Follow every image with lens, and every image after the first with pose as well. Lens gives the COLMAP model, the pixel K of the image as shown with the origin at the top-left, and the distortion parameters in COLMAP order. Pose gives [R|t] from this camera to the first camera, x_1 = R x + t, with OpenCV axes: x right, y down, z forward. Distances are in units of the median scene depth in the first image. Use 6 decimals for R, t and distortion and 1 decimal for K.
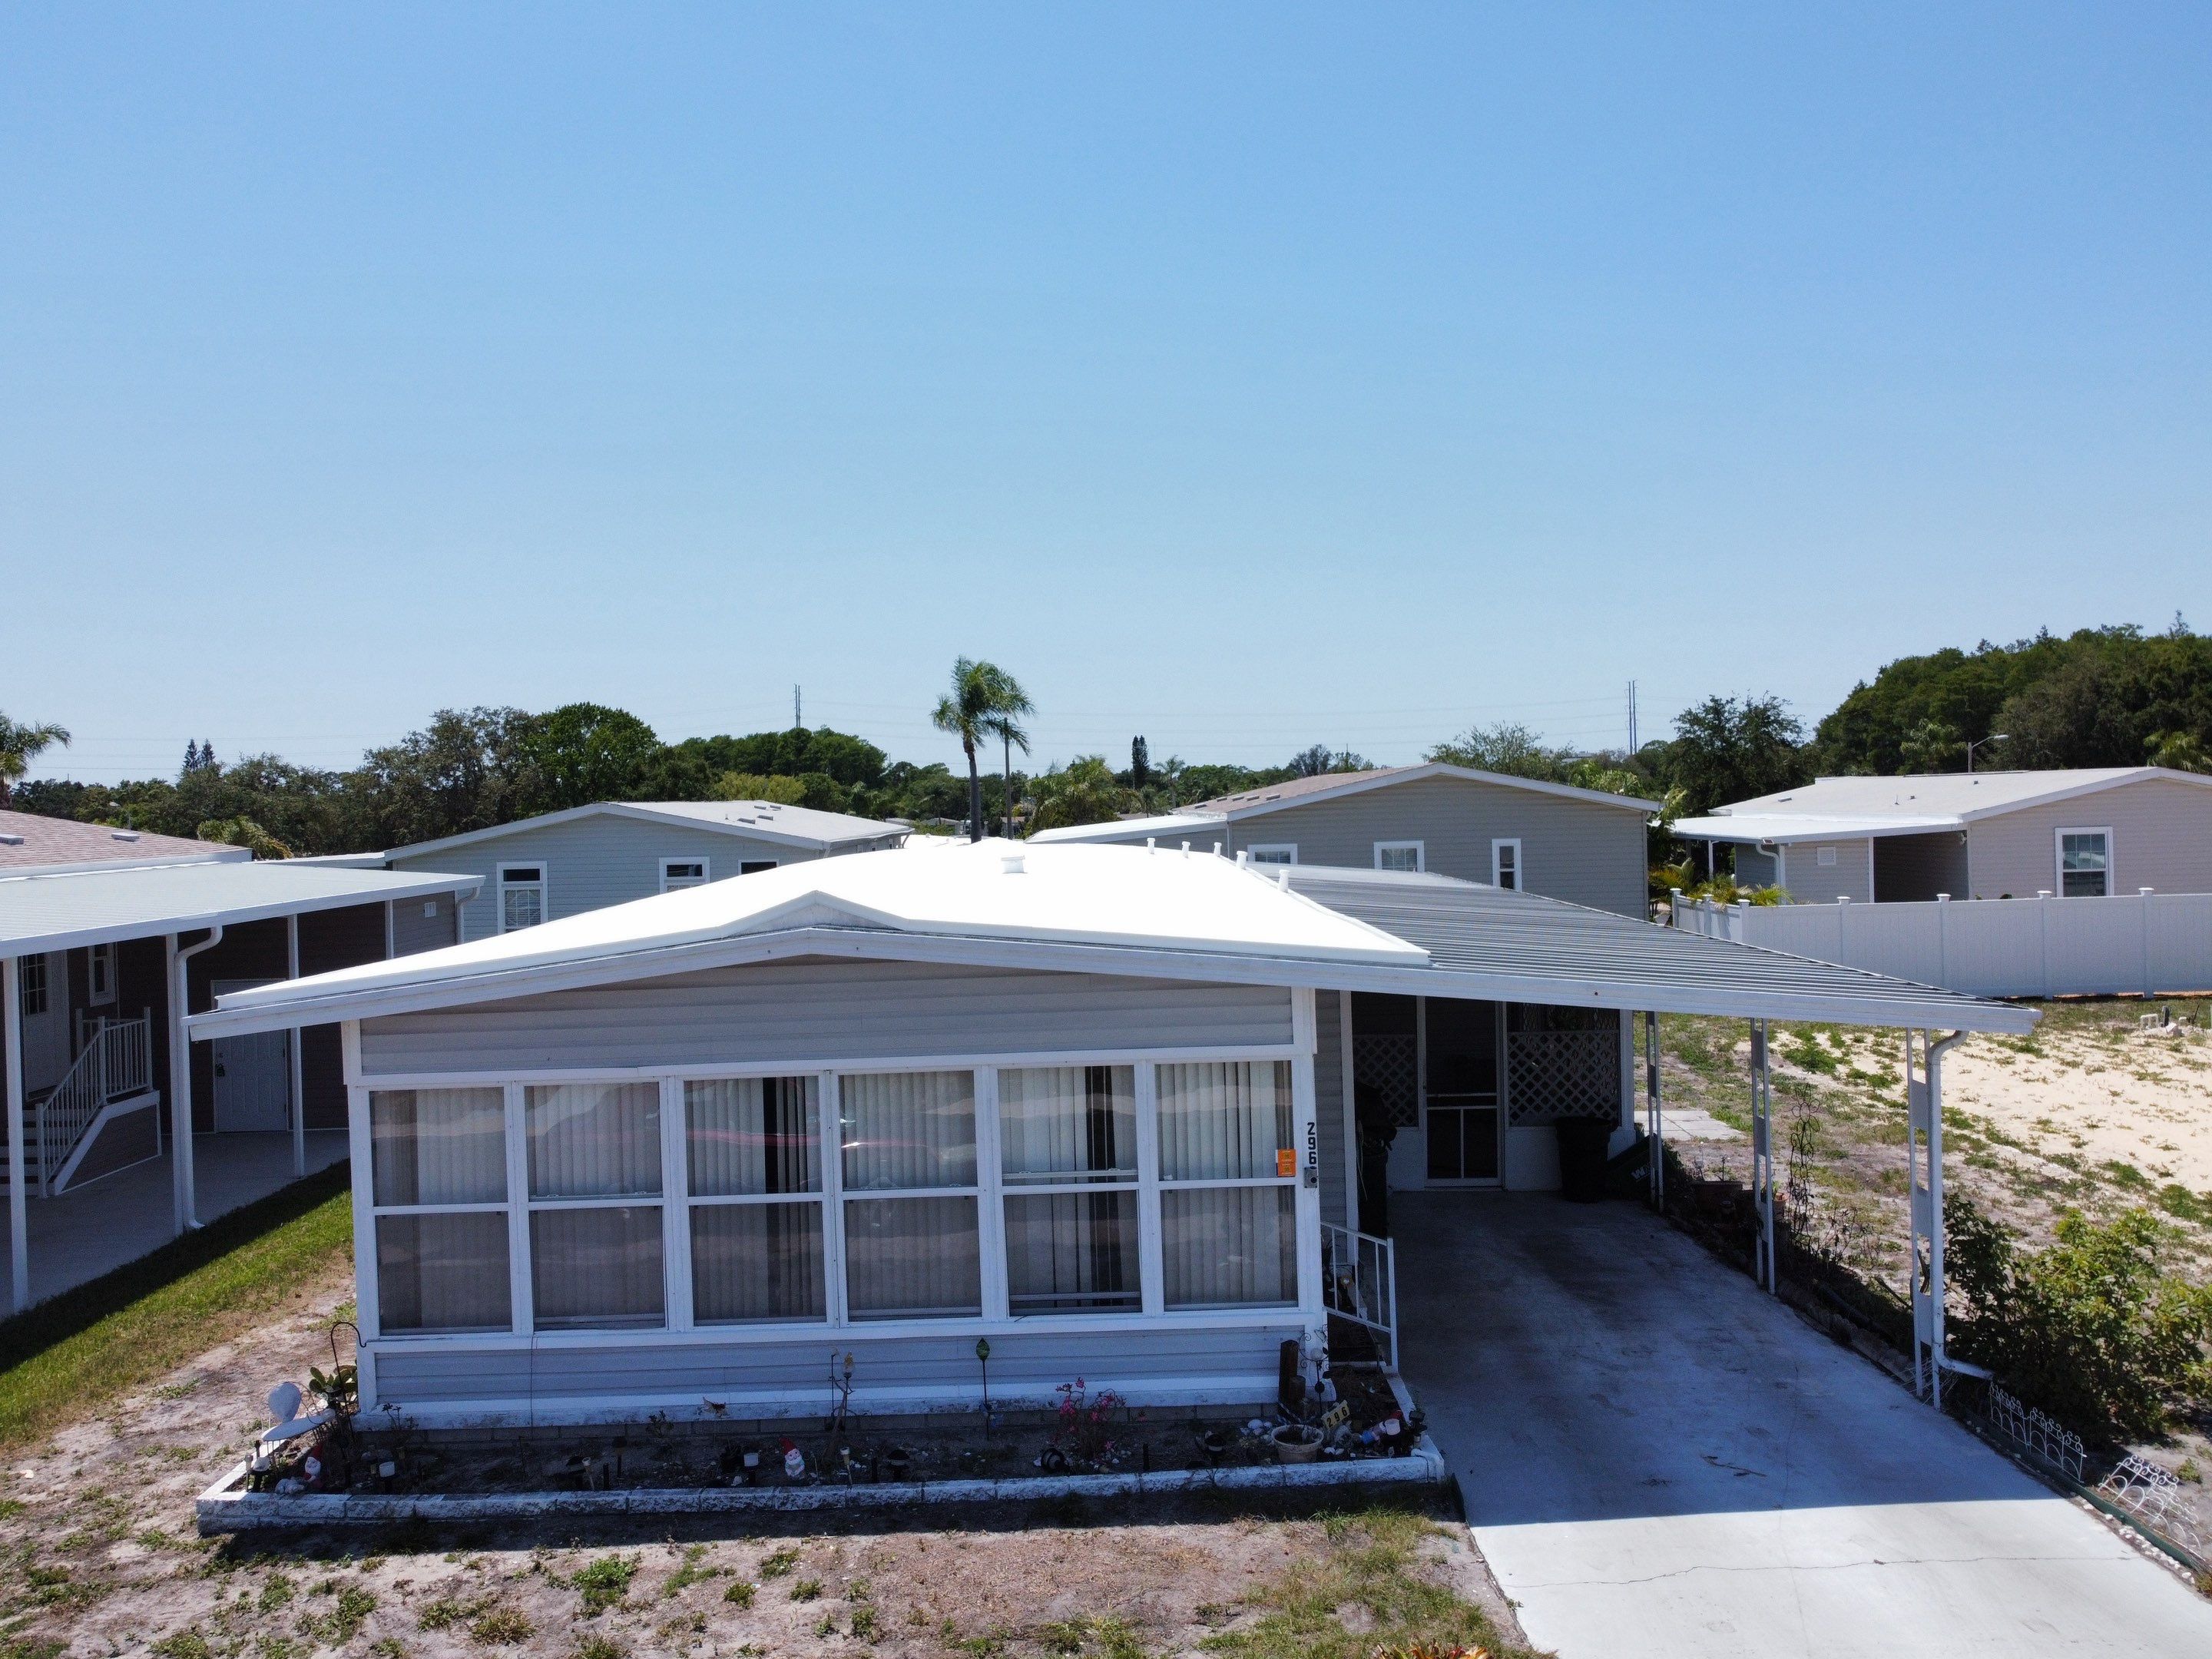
lens RADIAL K [[1671.0, 0, 1091.7], [0, 1671.0, 838.9], [0, 0, 1]] dist [0.020989, -0.023485]
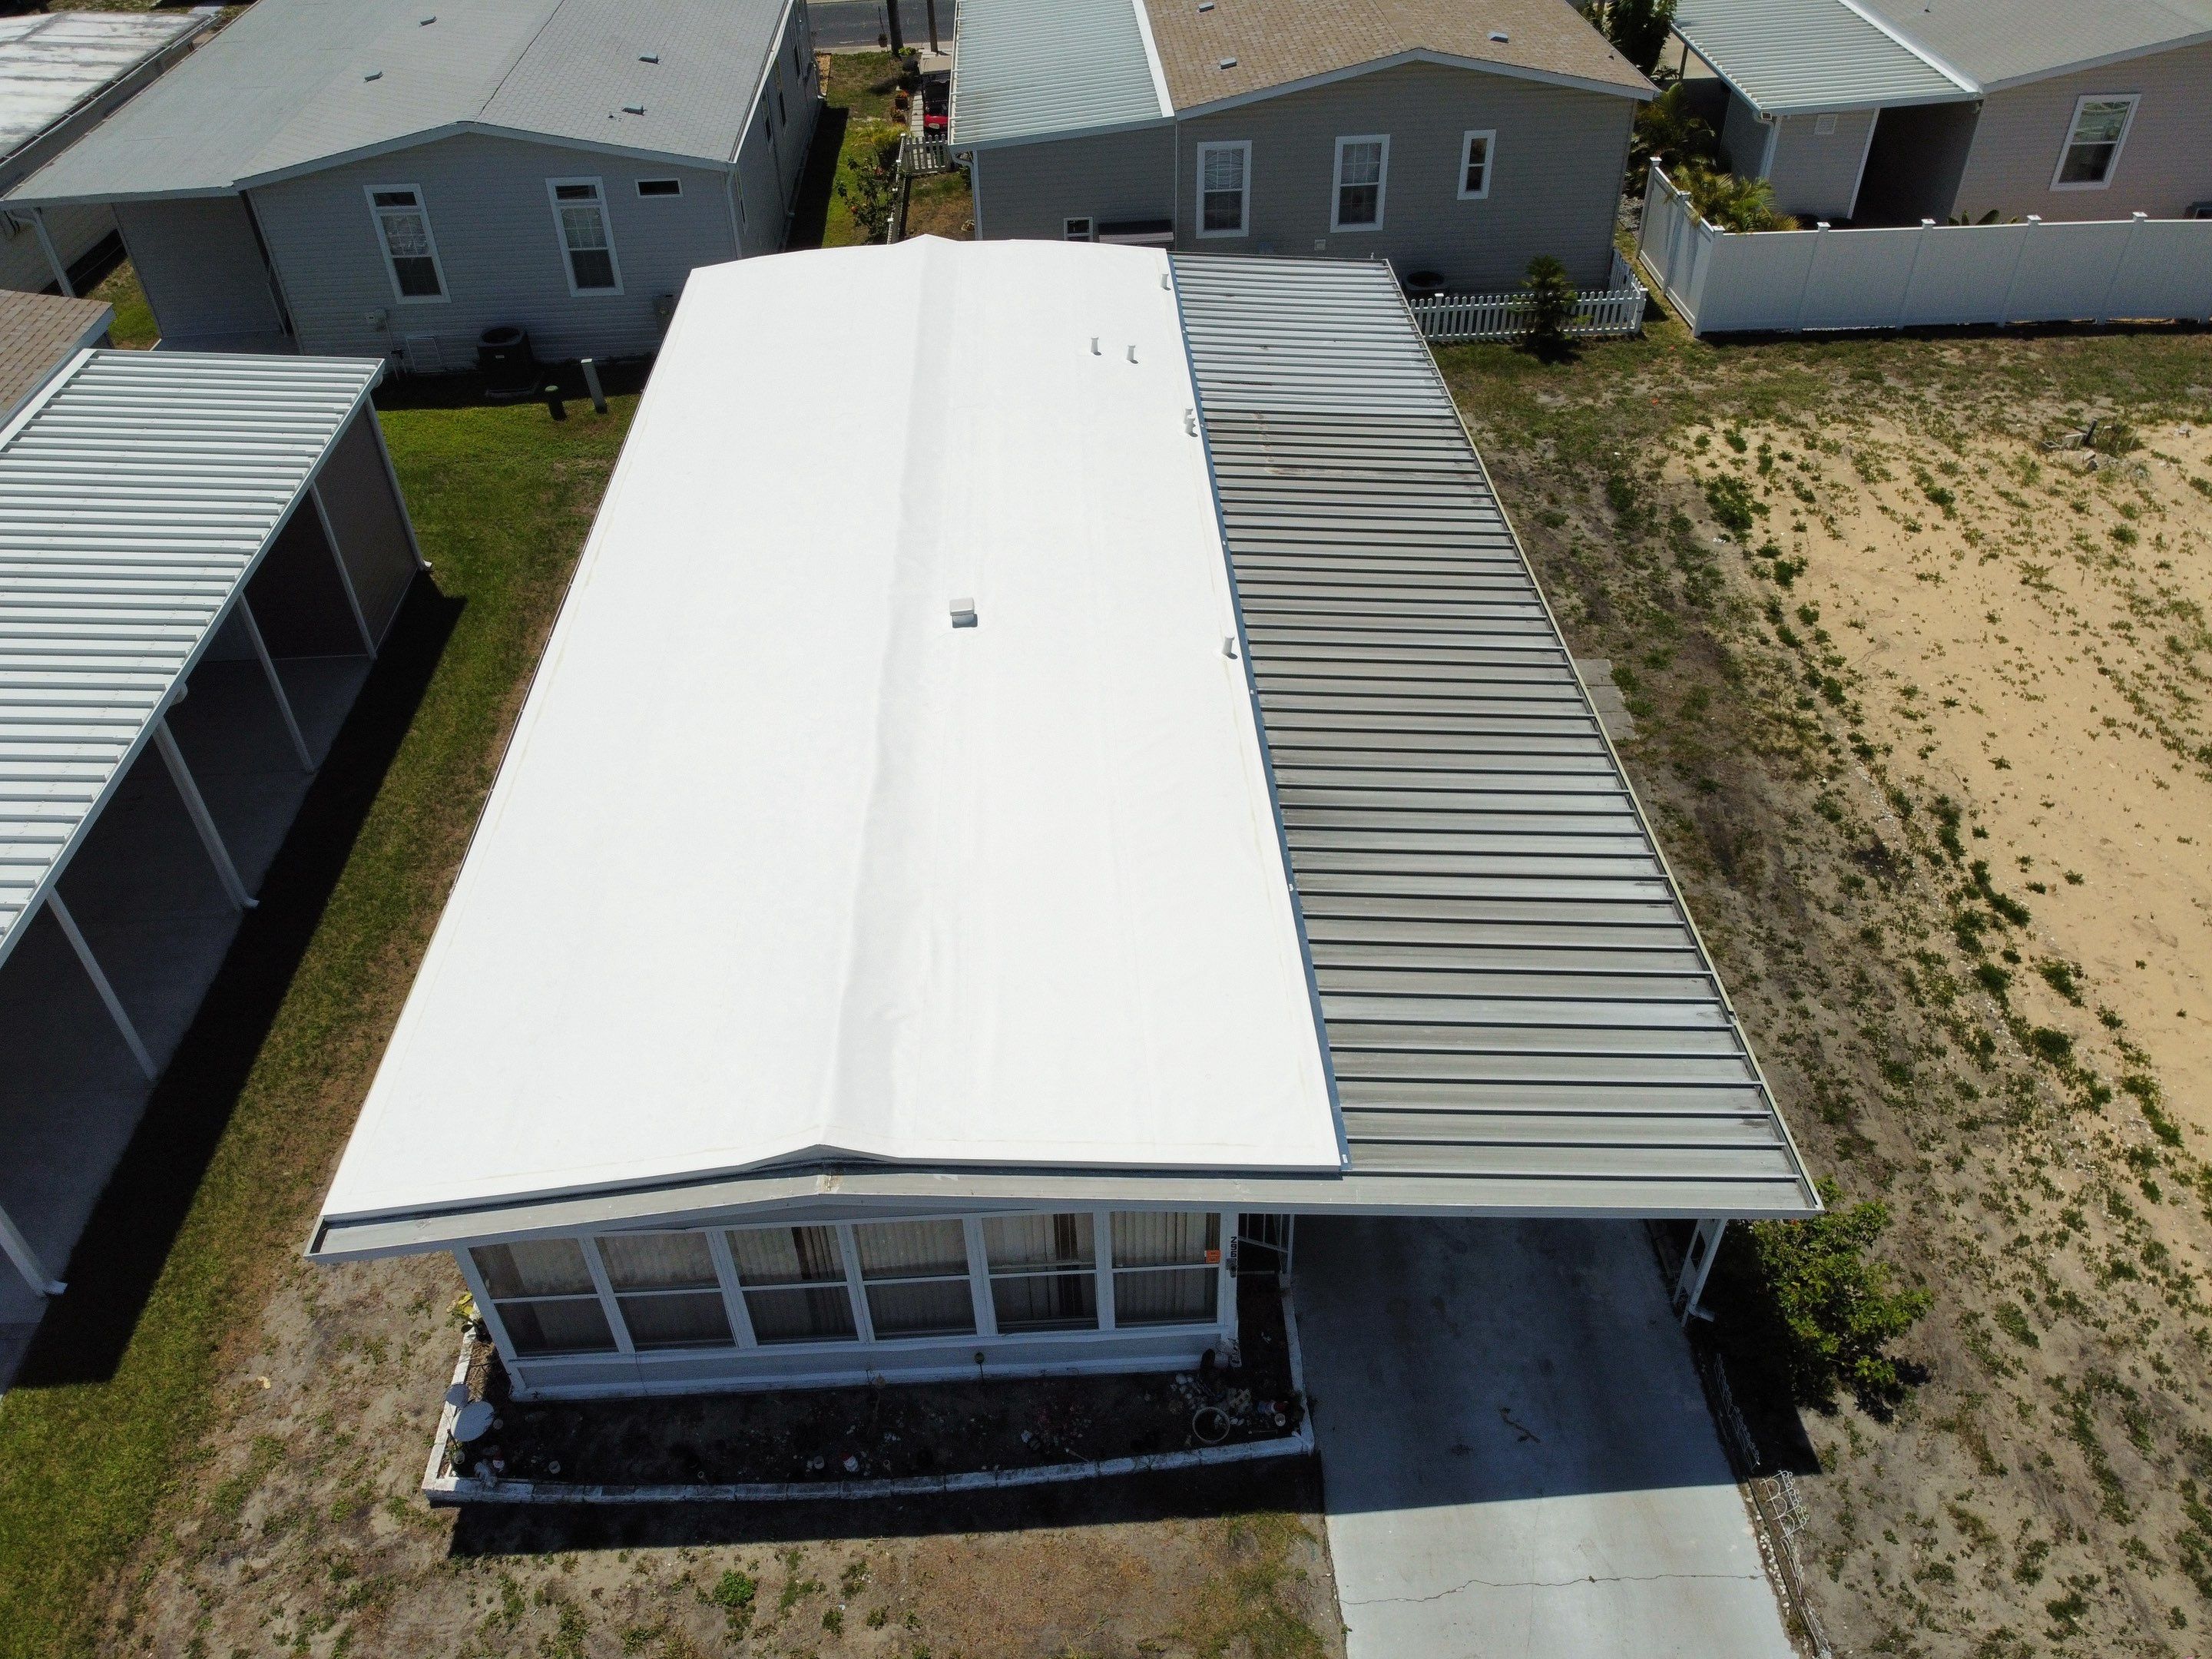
lens RADIAL K [[1671.0, 0, 1087.0], [0, 1671.0, 812.0], [0, 0, 1]] dist [0.020989, -0.023485]
pose [[0.999187, -0.026427, 0.030450, -0.009389], [0.002197, 0.789802, 0.613358, -0.952253], [-0.040259, -0.612792, 0.789218, 0.234074]]
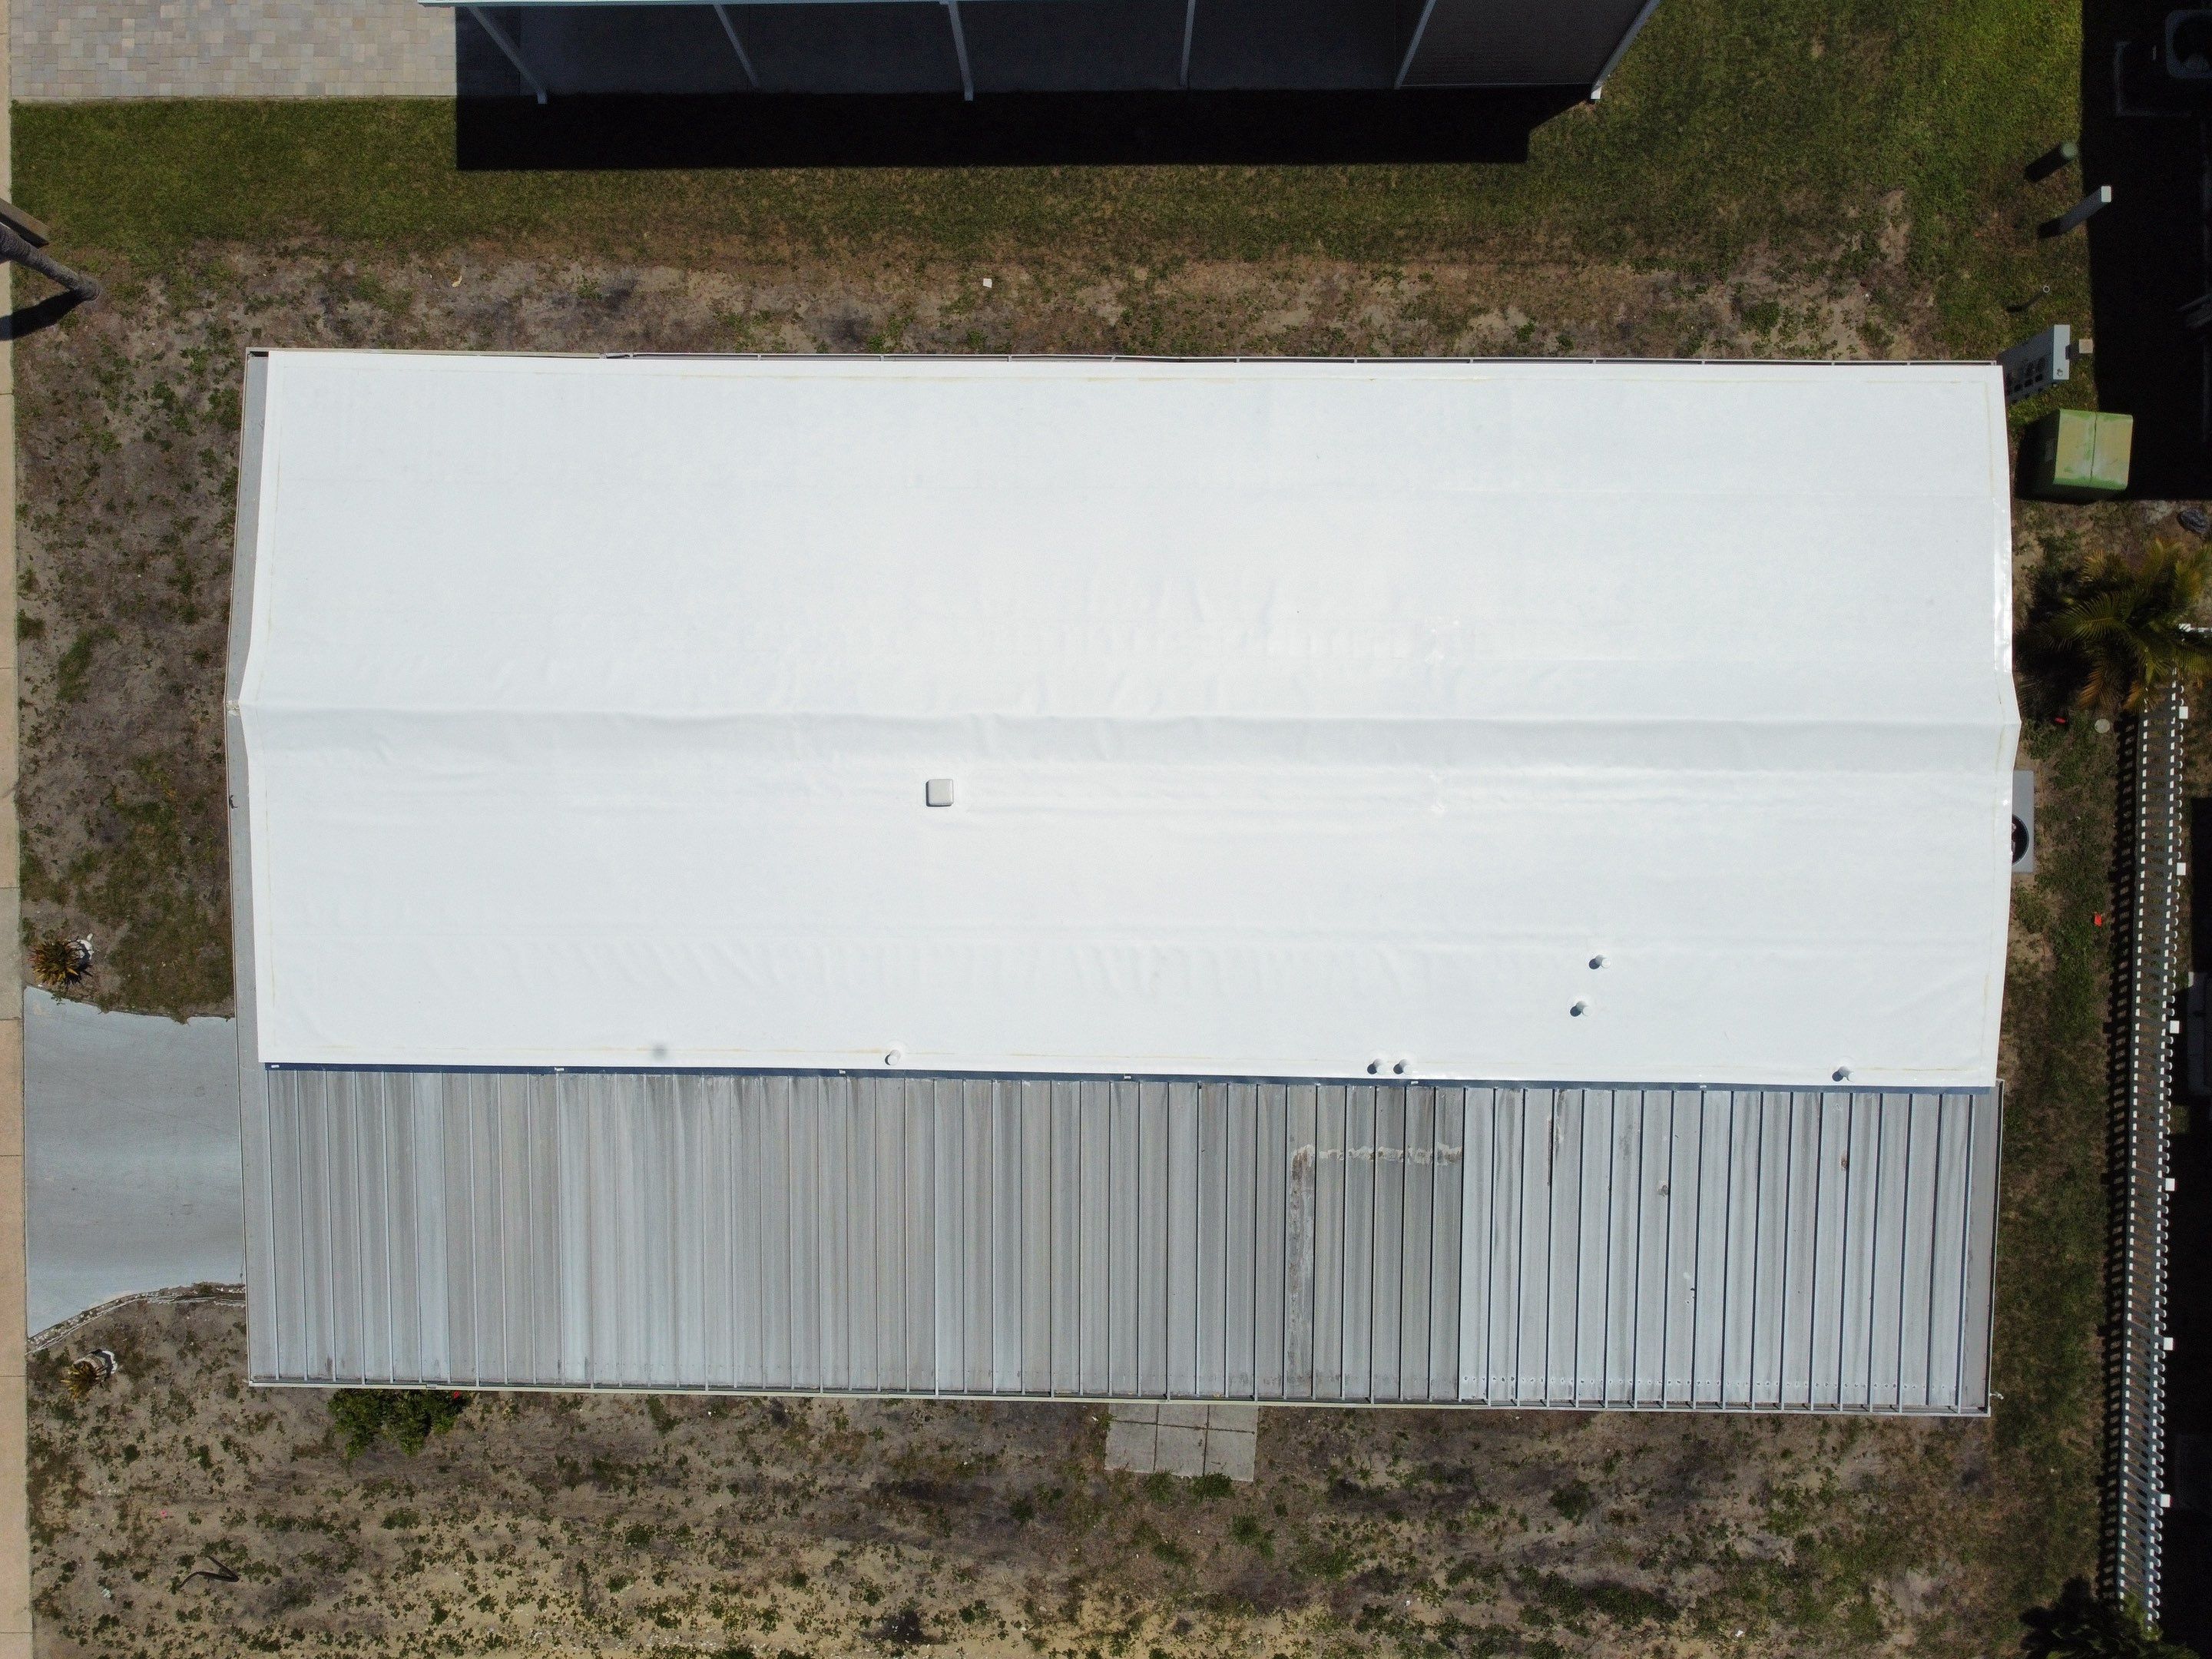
lens RADIAL K [[1663.6, 0, 1077.1], [0, 1663.6, 807.9], [0, 0, 1]] dist [0.021826, -0.022183]
pose [[-0.003776, 0.999477, 0.032112, -0.128749], [-0.008756, -0.032144, 0.999445, -1.802496], [0.999955, 0.003492, 0.008873, 1.998779]]
